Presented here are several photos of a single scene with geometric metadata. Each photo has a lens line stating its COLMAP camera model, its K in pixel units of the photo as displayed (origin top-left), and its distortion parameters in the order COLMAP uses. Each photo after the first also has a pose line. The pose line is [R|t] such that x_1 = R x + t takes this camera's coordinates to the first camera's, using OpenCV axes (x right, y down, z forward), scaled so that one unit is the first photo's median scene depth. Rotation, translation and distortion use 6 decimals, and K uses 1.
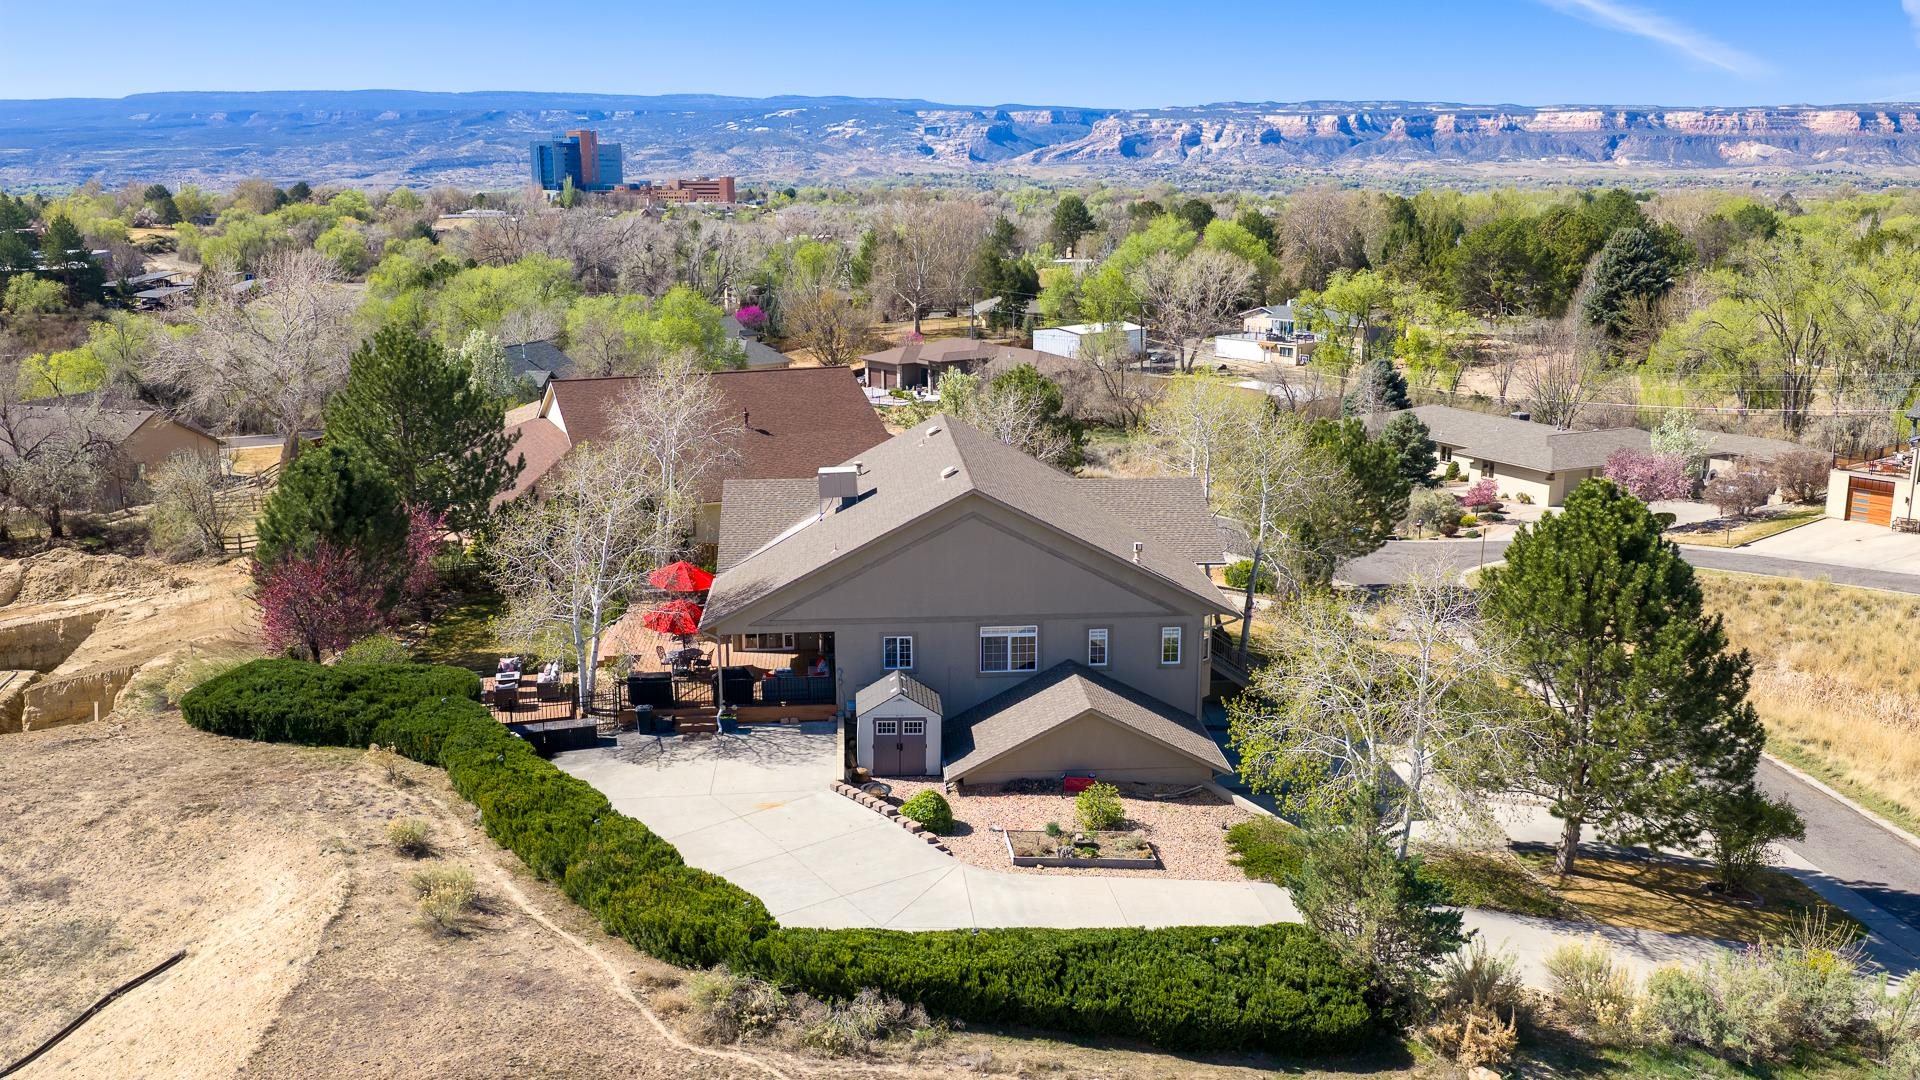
lens RADIAL K [[1584.9, 0, 963.7], [0, 1584.9, 547.4], [0, 0, 1]] dist [0.026838, -0.054758]
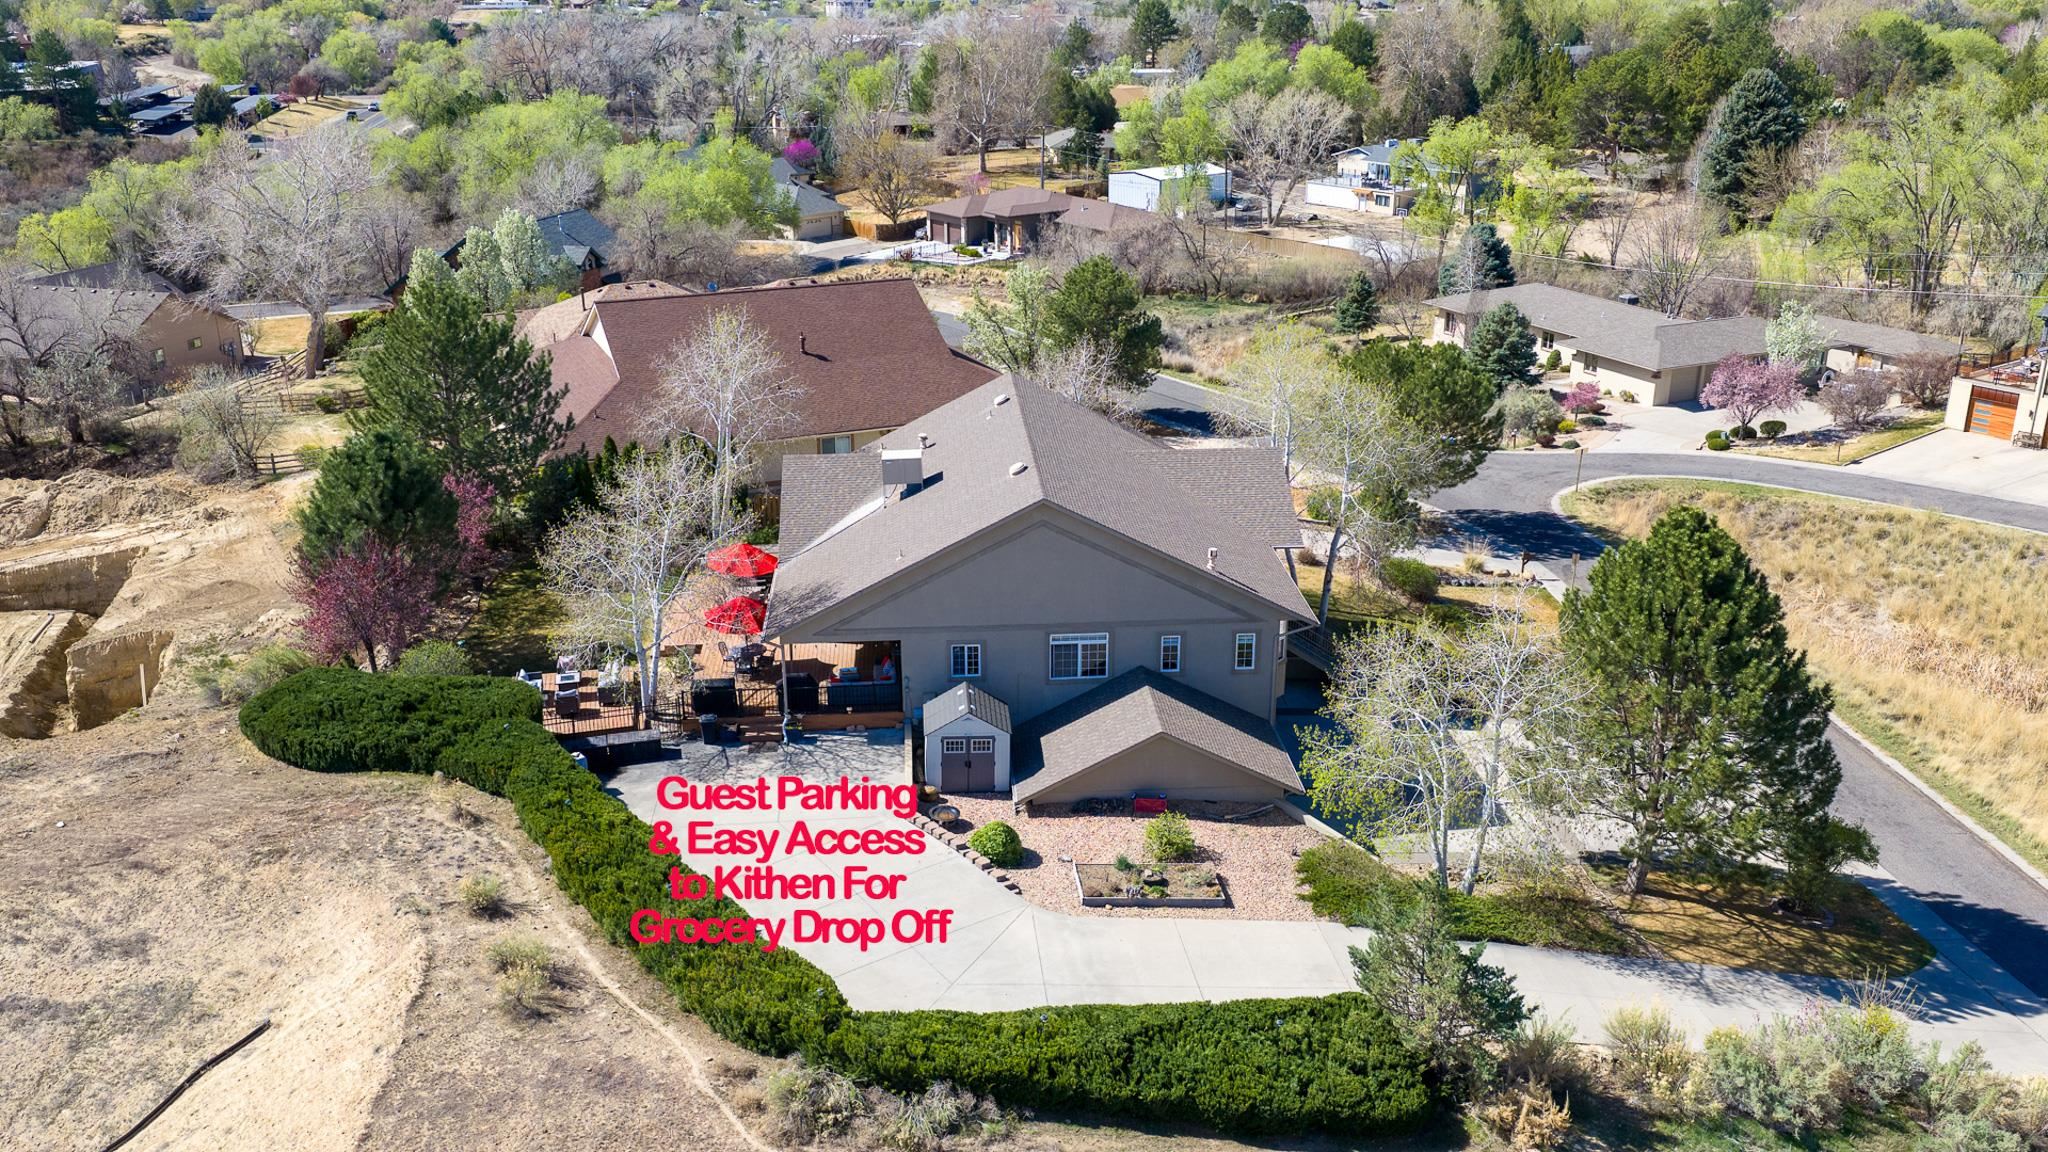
lens RADIAL K [[1690.6, 0, 1027.9], [0, 1690.6, 583.9], [0, 0, 1]] dist [0.026838, -0.054758]
pose [[0.999995, 0.000656, -0.003017, -0.000005], [-0.000264, 0.991748, 0.128201, -0.114591], [0.003076, -0.128200, 0.991744, -0.029186]]
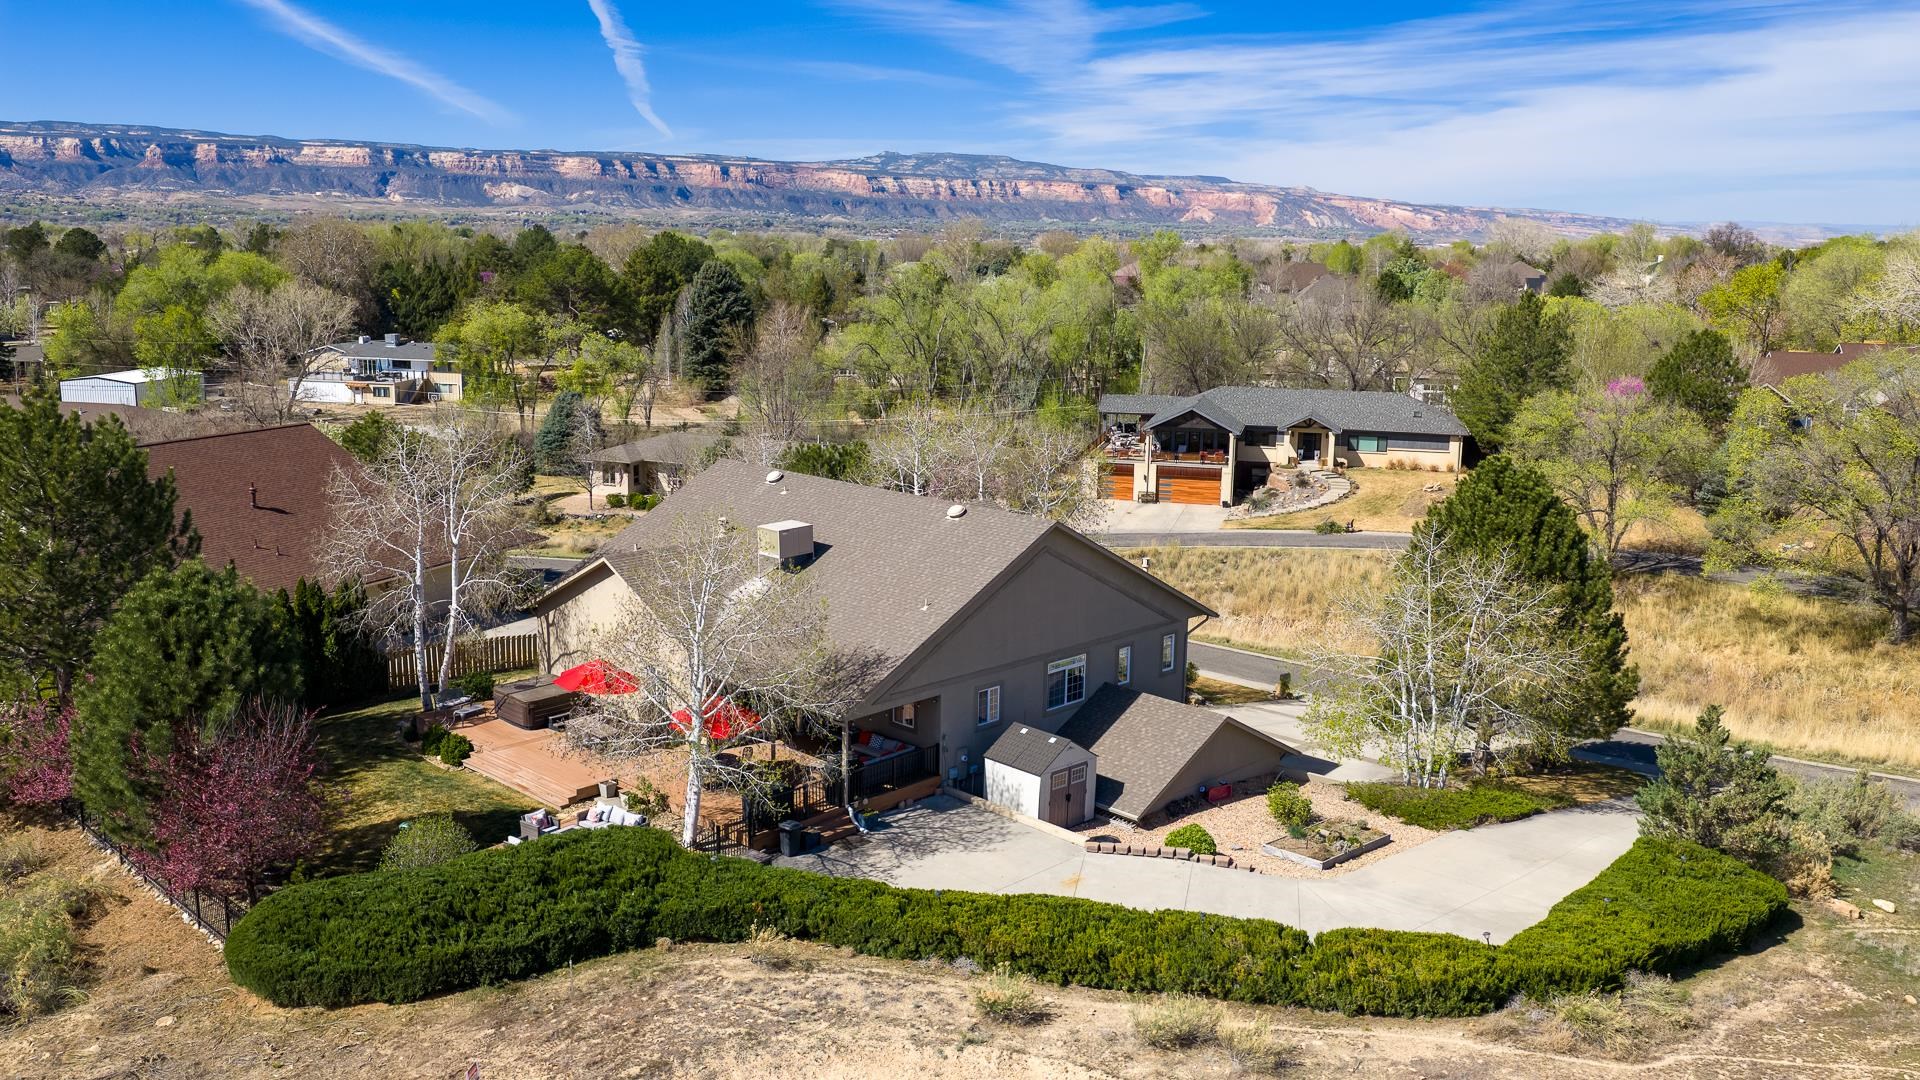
lens RADIAL K [[1584.9, 0, 963.7], [0, 1584.9, 547.4], [0, 0, 1]] dist [0.026838, -0.054758]
pose [[0.749724, -0.116128, 0.651482, -0.653266], [0.129742, 0.991170, 0.027372, -0.054030], [-0.648908, 0.064003, 0.758171, 0.294377]]
